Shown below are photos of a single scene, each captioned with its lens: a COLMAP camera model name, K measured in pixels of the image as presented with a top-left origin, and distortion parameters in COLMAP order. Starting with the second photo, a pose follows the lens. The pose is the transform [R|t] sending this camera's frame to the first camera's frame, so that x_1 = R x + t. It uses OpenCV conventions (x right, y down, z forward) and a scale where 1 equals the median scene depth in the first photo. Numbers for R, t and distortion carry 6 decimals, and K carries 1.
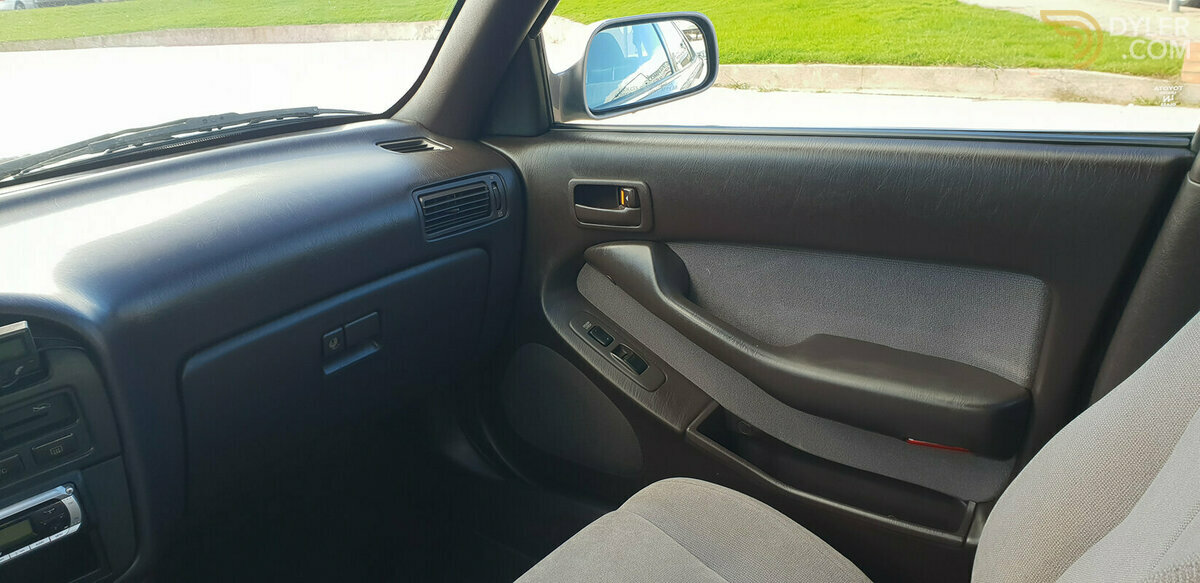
lens RADIAL K [[915.5, 0, 599.8], [0, 915.5, 285.3], [0, 0, 1]] dist [0.012536, -0.015392]
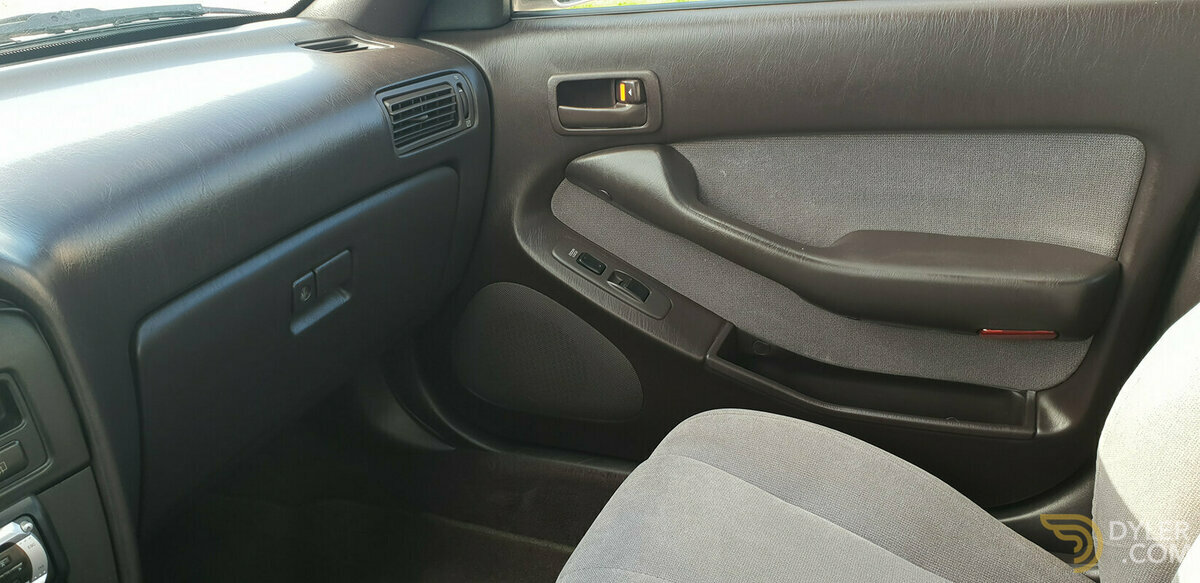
lens RADIAL K [[915.5, 0, 600.9], [0, 915.5, 293.5], [0, 0, 1]] dist [0.012536, -0.015392]
pose [[0.965454, -0.101529, 0.239981, -0.209091], [0.089828, 0.994194, 0.059234, 0.035711], [-0.244601, -0.035630, 0.968969, 0.174840]]
